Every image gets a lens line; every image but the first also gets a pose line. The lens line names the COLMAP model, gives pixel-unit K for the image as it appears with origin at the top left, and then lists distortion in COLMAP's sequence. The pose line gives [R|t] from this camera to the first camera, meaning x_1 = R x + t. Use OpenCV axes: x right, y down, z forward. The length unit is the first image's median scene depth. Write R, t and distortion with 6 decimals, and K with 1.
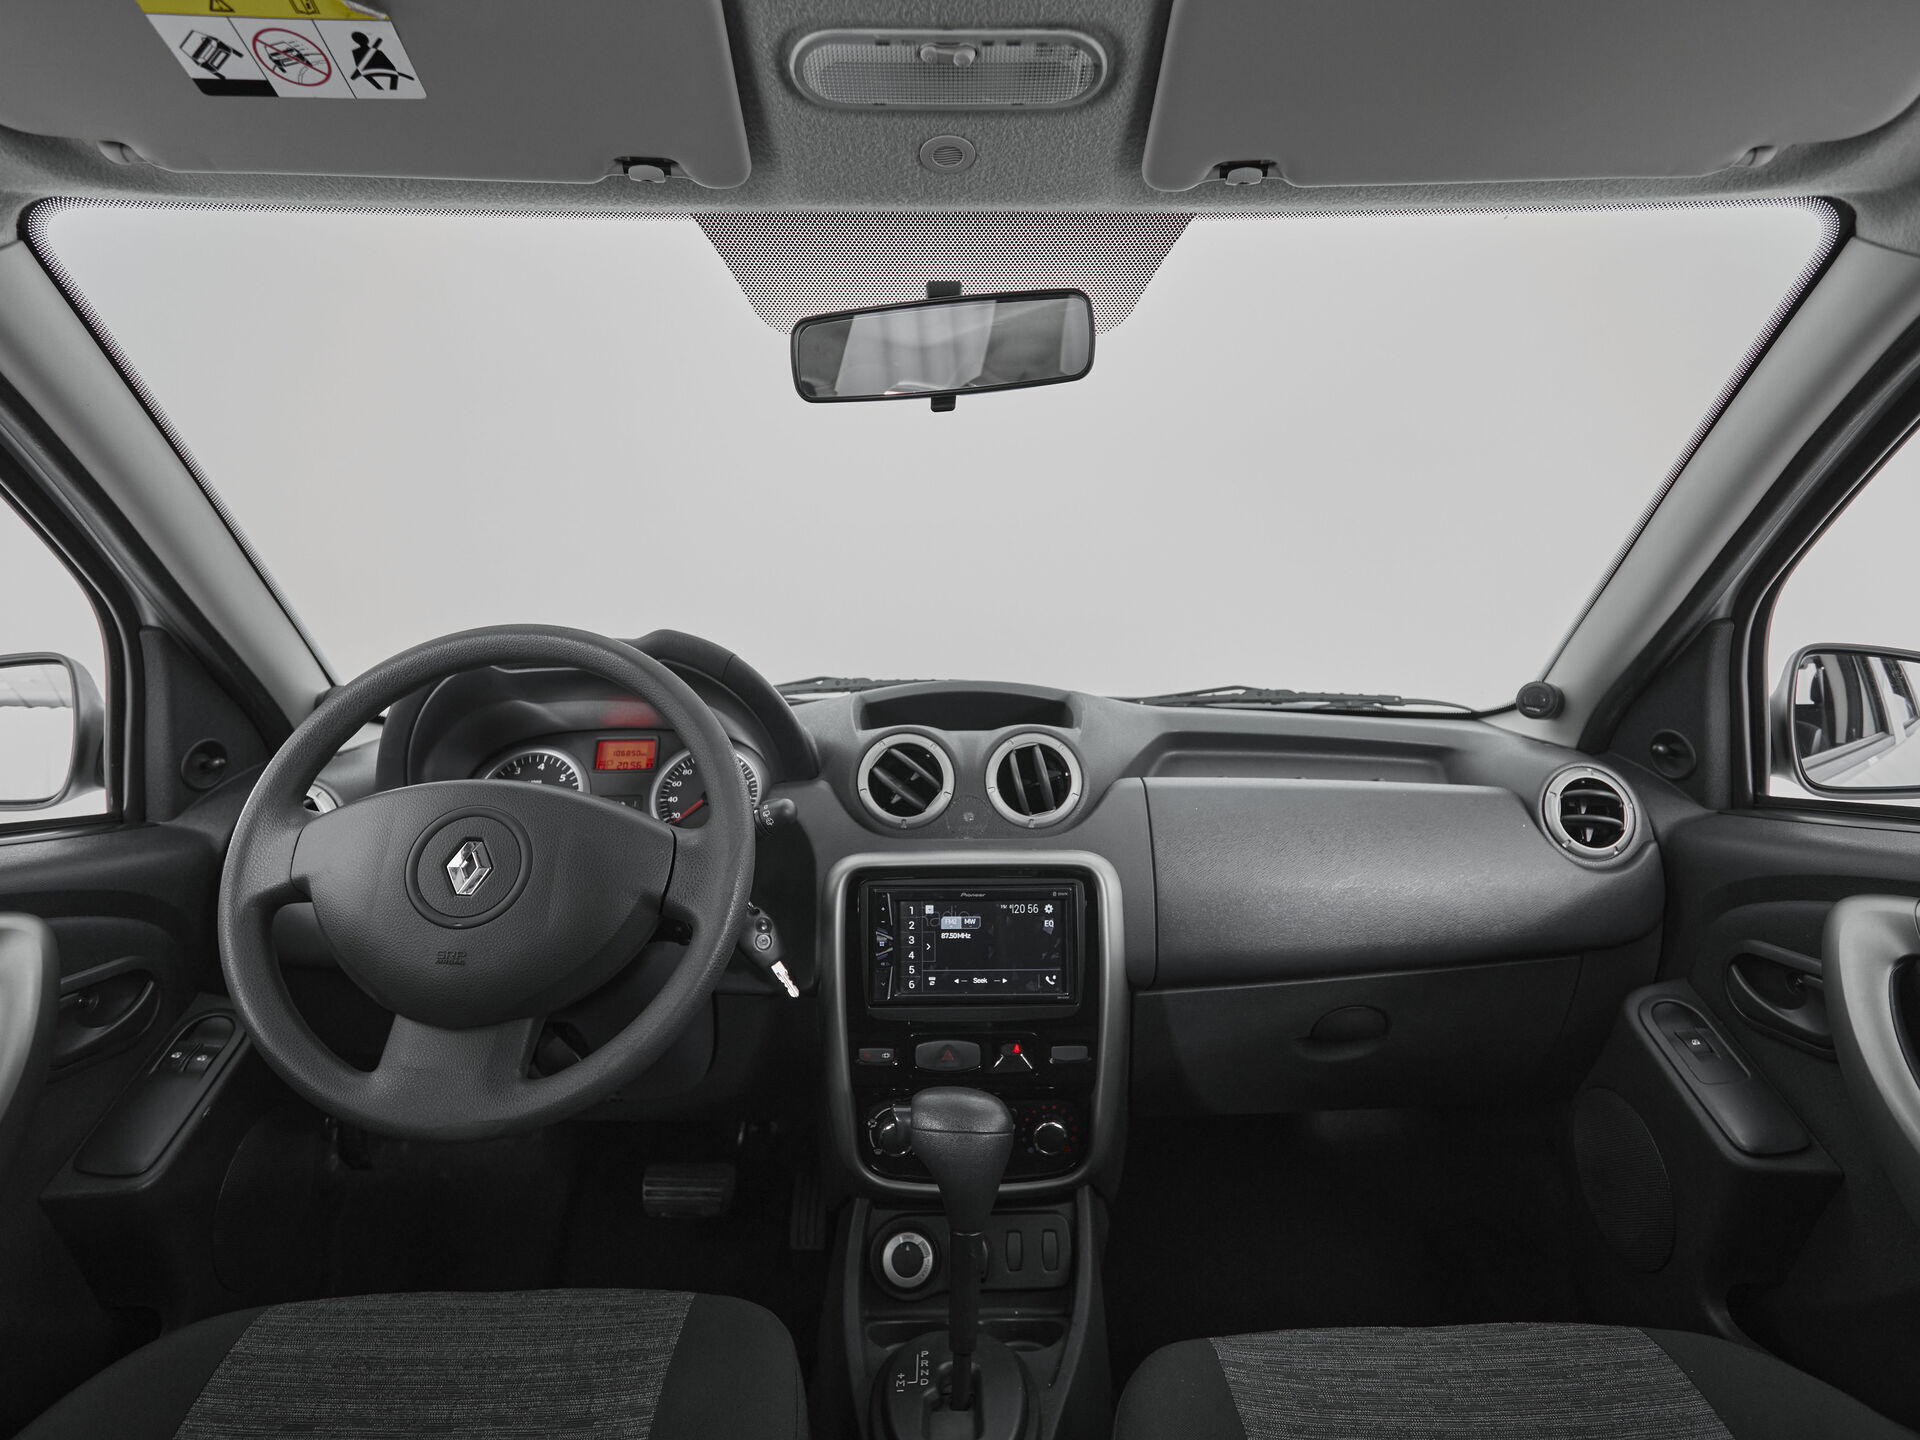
lens RADIAL K [[1030.6, 0, 960.0], [0, 1030.6, 720.0], [0, 0, 1]] dist [-0.003490, -0.002849]
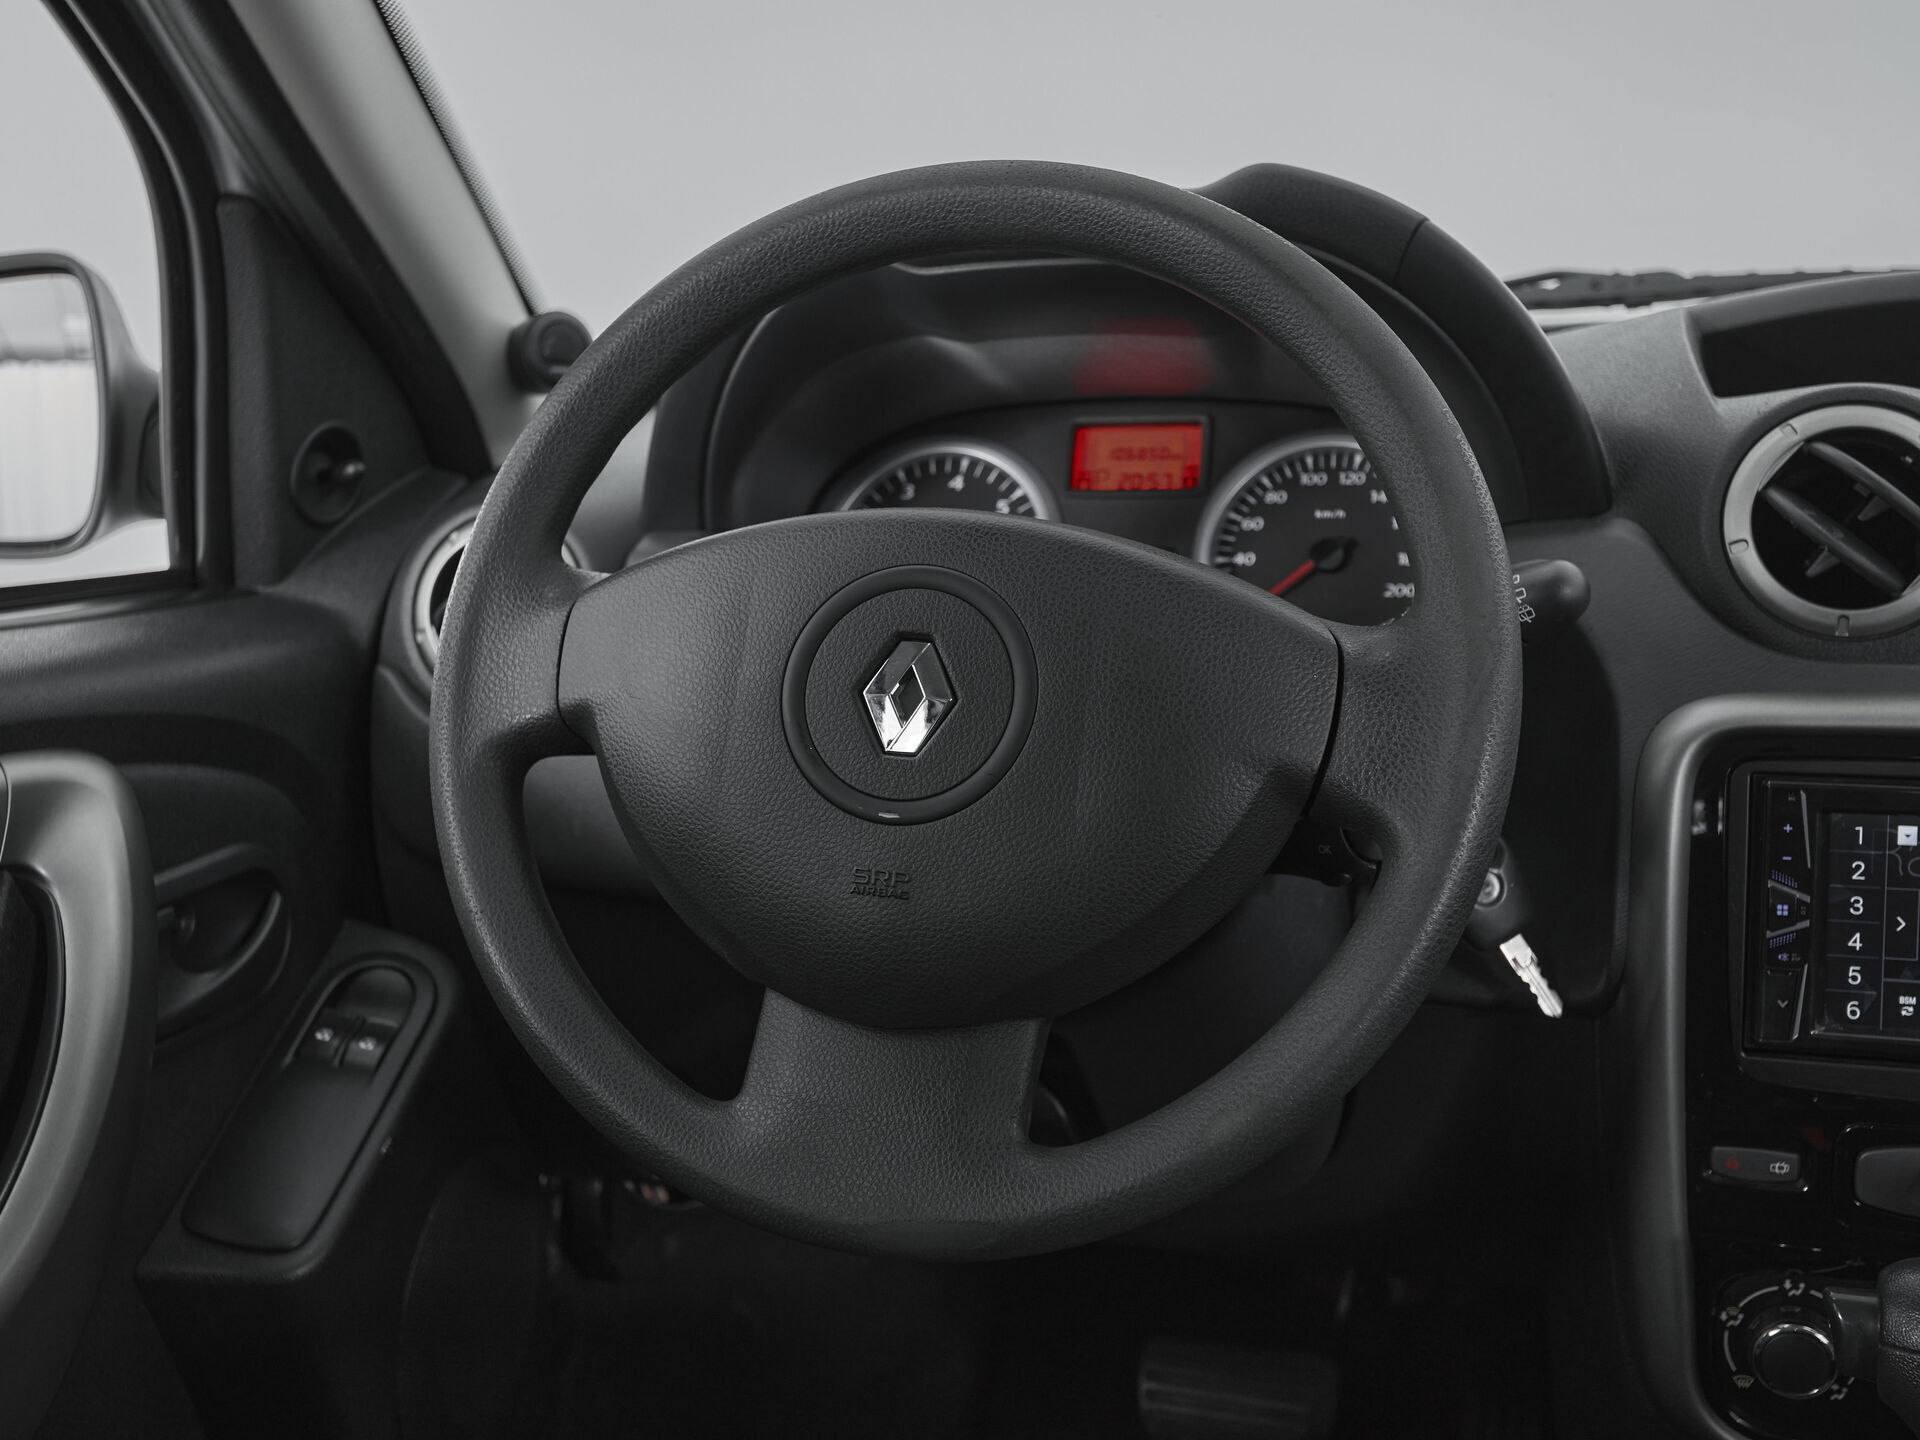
lens RADIAL K [[2354.5, 0, 902.1], [0, 2354.5, 721.7], [0, 0, 1]] dist [-0.002341, 0.147467]
pose [[0.948406, 0.037807, -0.314796, -0.112016], [0.007494, 0.989914, 0.141468, 0.002569], [0.316969, -0.136528, 0.938558, -0.005041]]
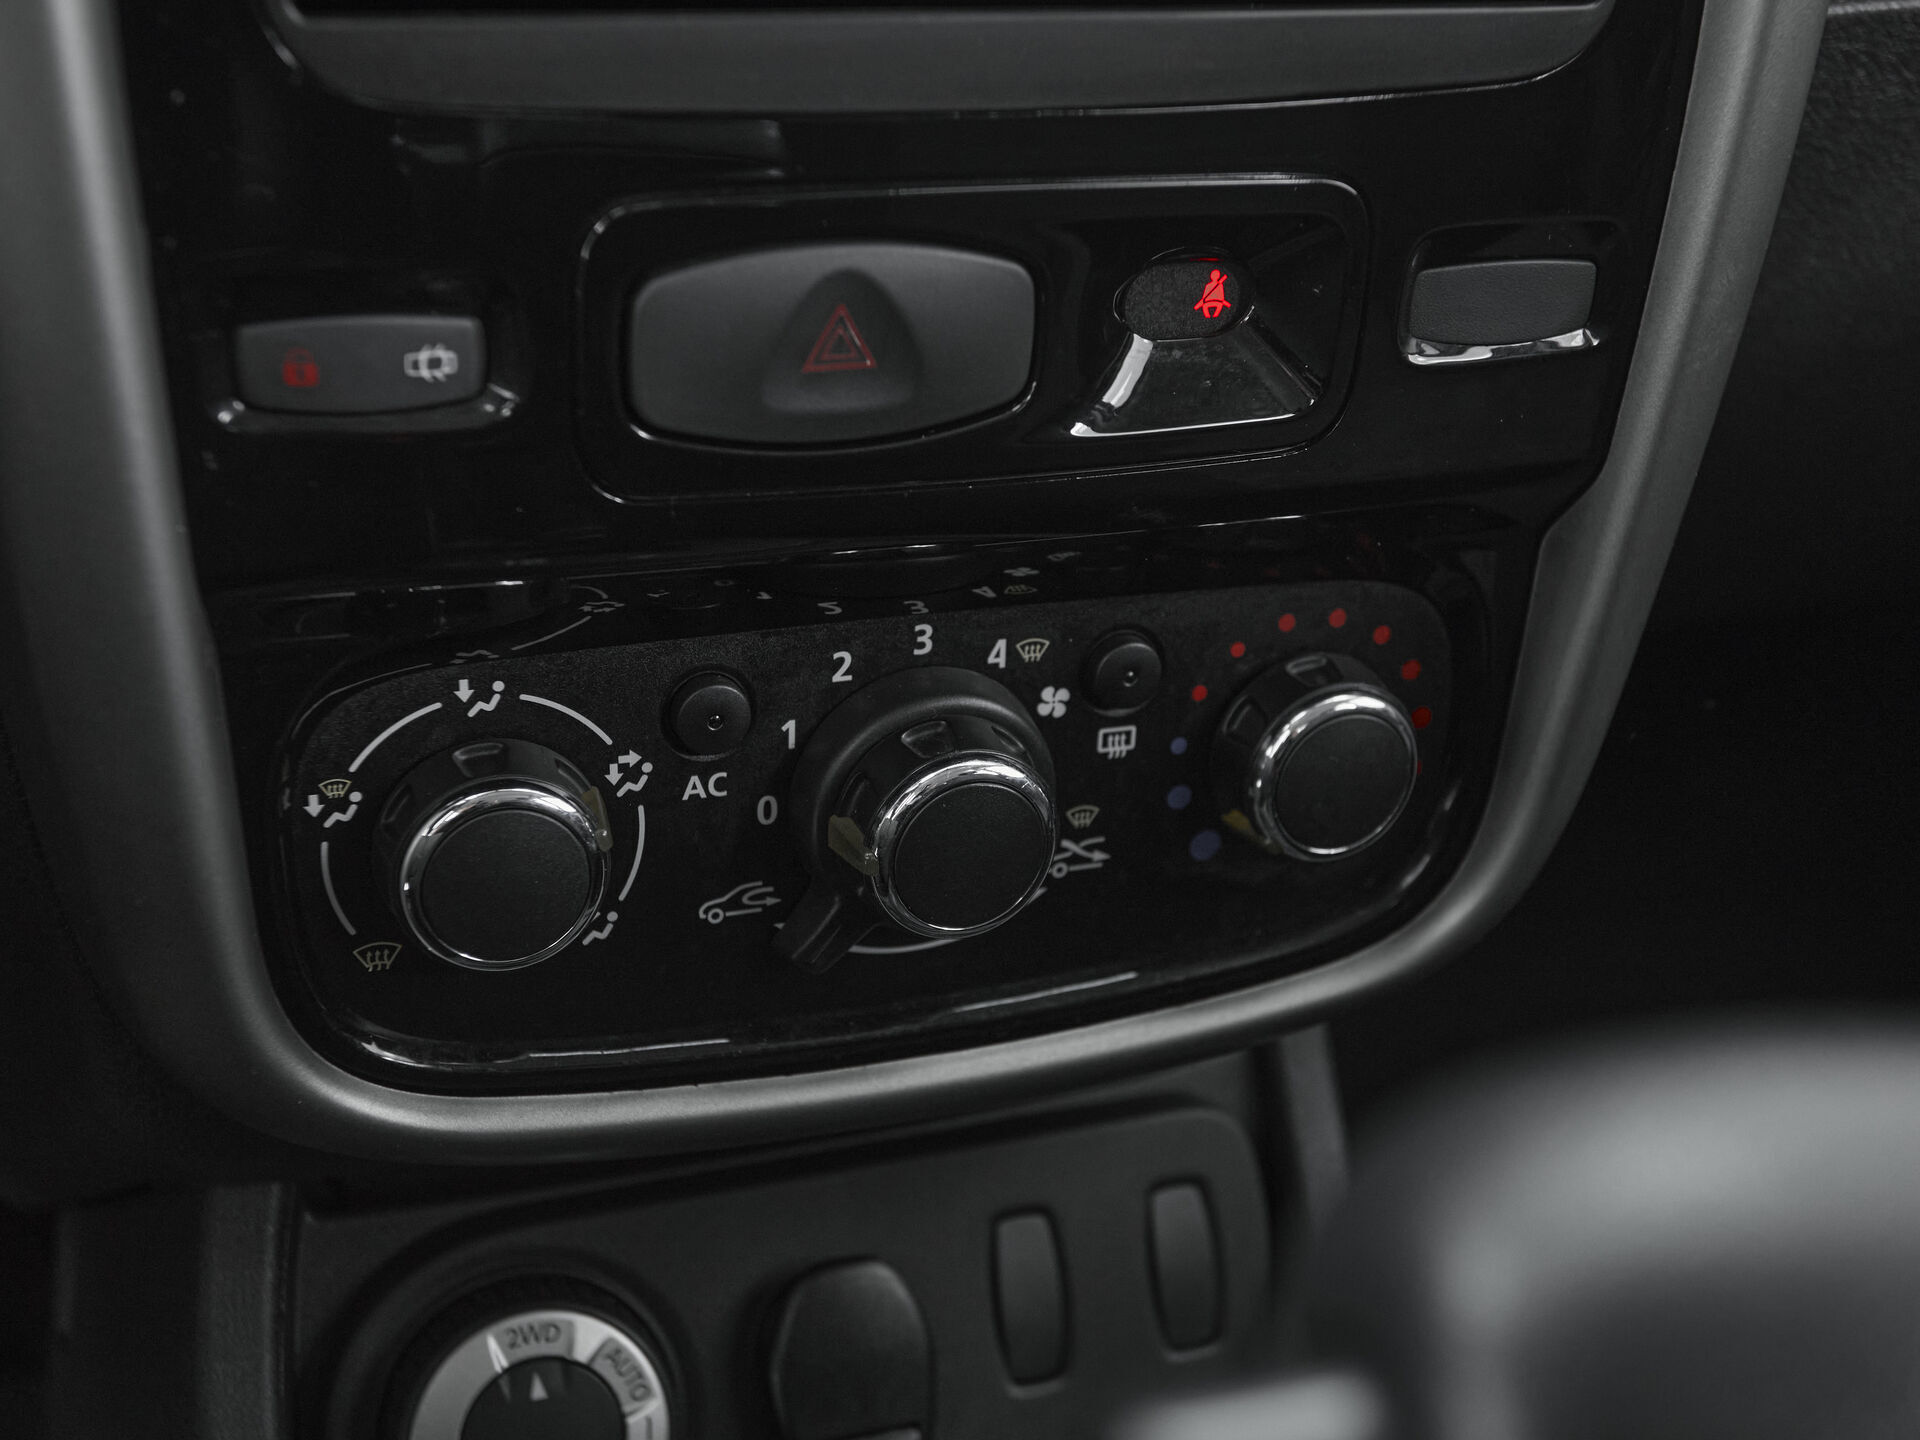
lens RADIAL K [[2411.6, 0, 960.0], [0, 2411.6, 720.0], [0, 0, 1]] dist [-0.000841, 0.000947]
pose [[0.940289, -0.093209, 0.327368, -0.115264], [-0.026625, 0.938687, 0.343741, 0.246052], [-0.339336, -0.331932, 0.880155, 0.635915]]
